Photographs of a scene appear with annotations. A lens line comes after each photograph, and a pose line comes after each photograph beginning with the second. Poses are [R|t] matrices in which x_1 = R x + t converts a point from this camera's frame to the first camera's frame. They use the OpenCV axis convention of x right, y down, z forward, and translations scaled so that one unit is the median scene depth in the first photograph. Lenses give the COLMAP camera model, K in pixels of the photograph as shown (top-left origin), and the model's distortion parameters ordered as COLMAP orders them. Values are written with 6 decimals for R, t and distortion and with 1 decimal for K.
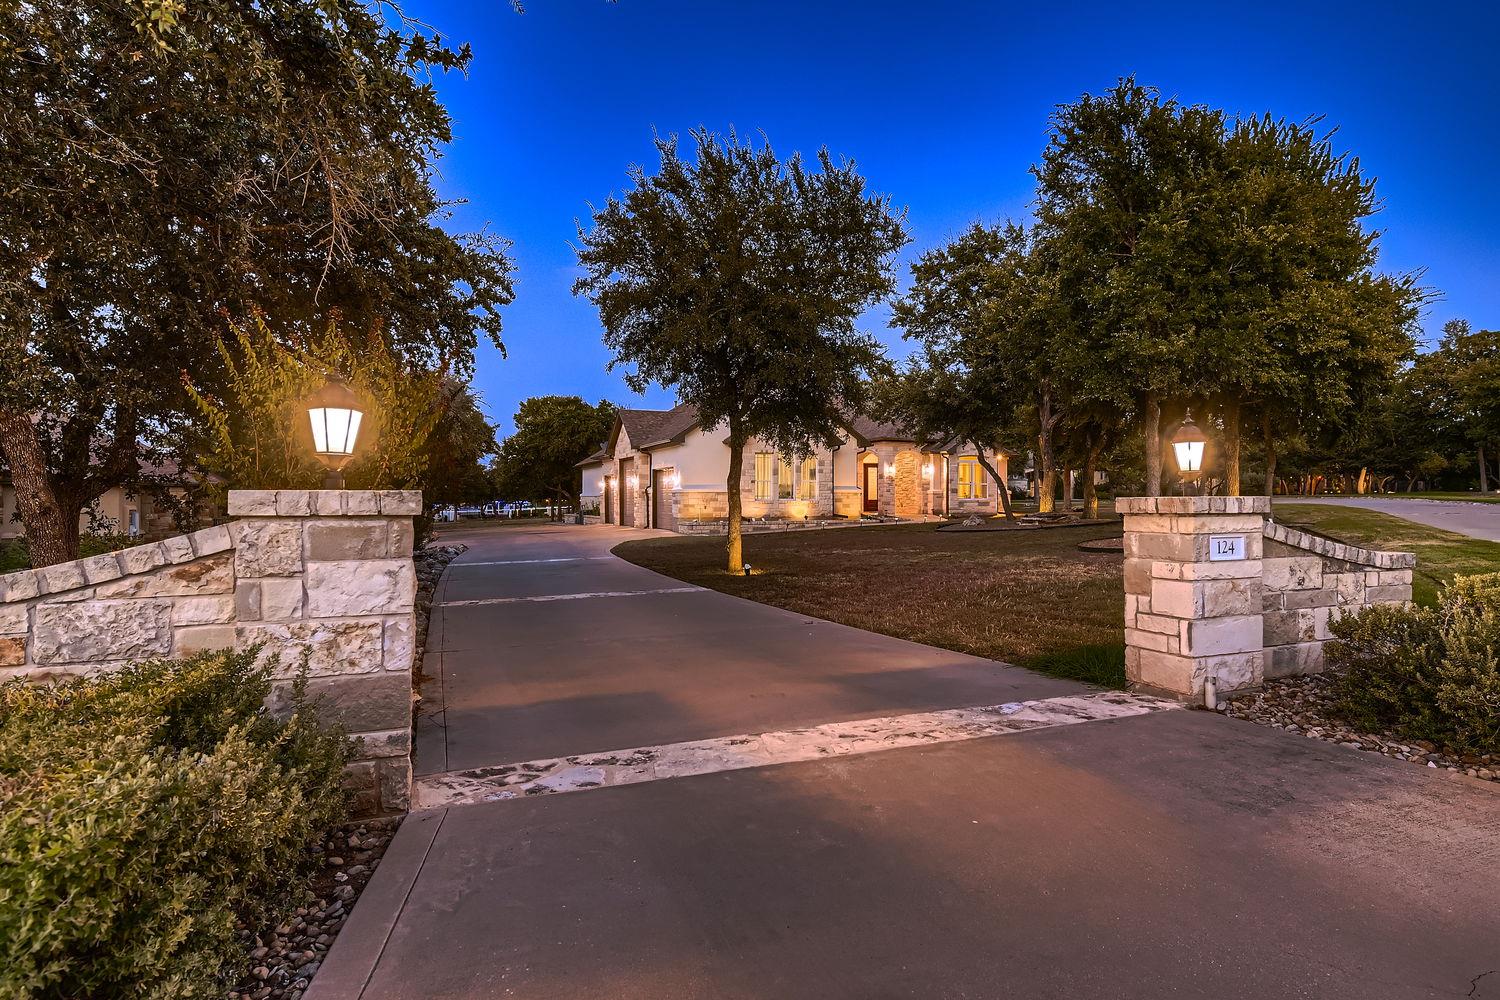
lens RADIAL K [[851.7, 0, 752.4], [0, 851.7, 498.5], [0, 0, 1]] dist [0.014318, 0.000929]
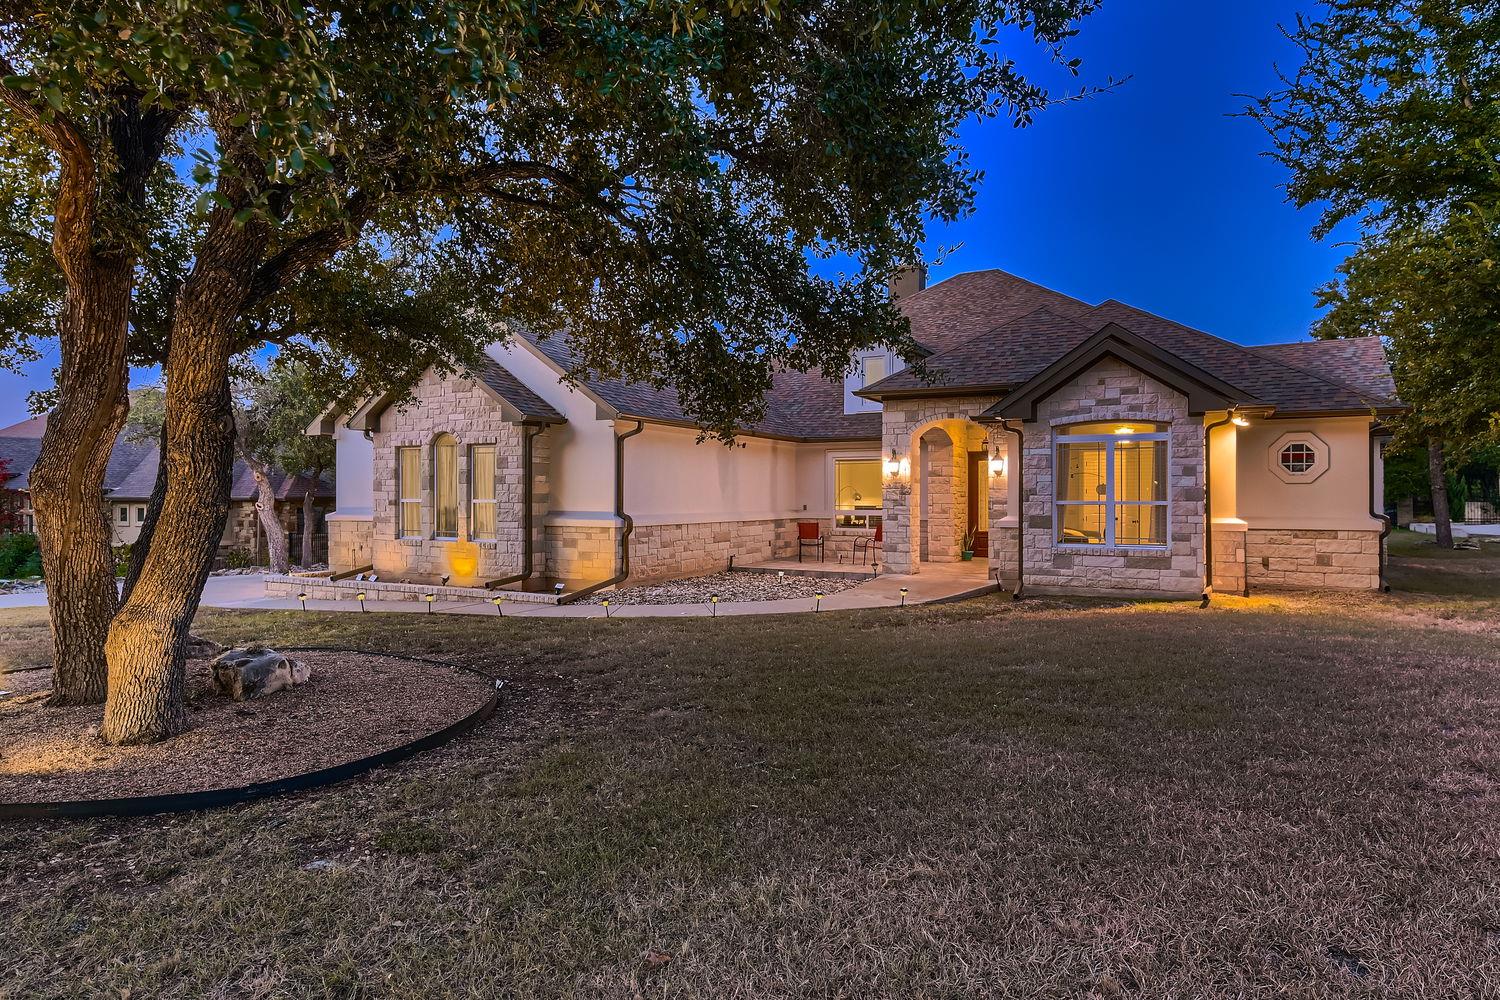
lens RADIAL K [[851.7, 0, 761.7], [0, 851.7, 496.1], [0, 0, 1]] dist [0.014318, 0.000929]
pose [[0.648343, -0.000222, -0.761348, 0.516094], [-0.003608, 0.999988, -0.003364, -0.021874], [0.761340, 0.004928, 0.648334, 0.804820]]
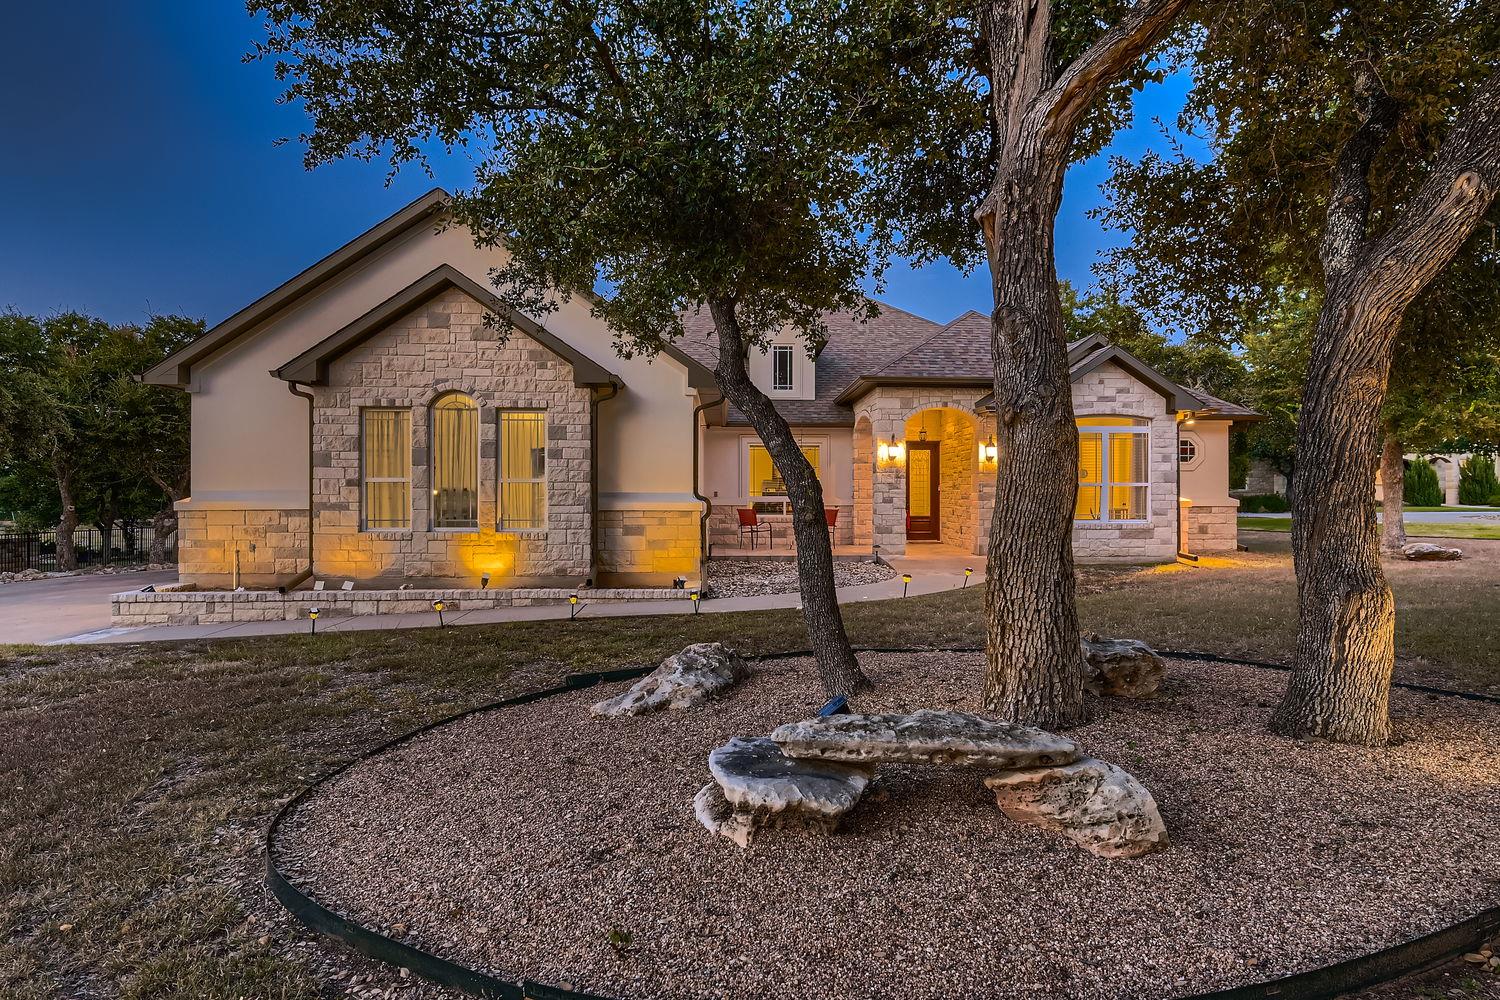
lens RADIAL K [[851.7, 0, 758.1], [0, 851.7, 497.2], [0, 0, 1]] dist [0.014318, 0.000929]
pose [[0.945397, 0.000092, -0.325920, 0.282382], [-0.000813, 0.999998, -0.002078, -0.012176], [0.325919, 0.002229, 0.945395, 0.675205]]
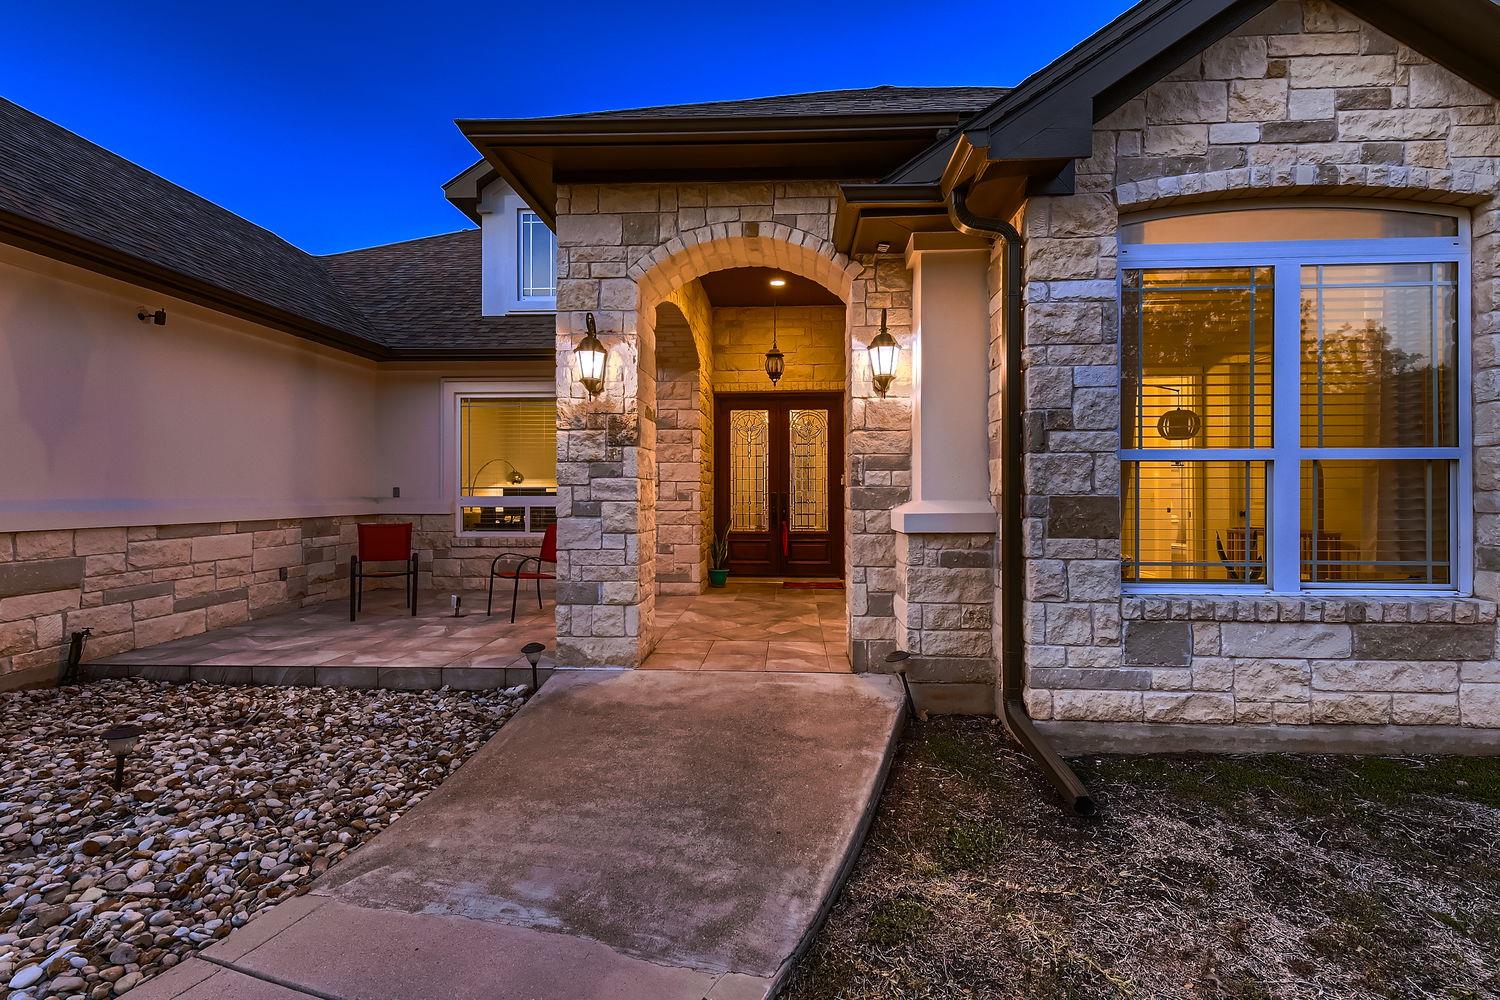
lens RADIAL K [[646.4, 0, 756.9], [0, 646.4, 491.3], [0, 0, 1]] dist [0.013346, -0.001526]
pose [[0.911103, -0.002939, -0.412168, 0.277375], [-0.000306, 0.999969, -0.007806, -0.014032], [0.412178, 0.007239, 0.911075, 1.074486]]
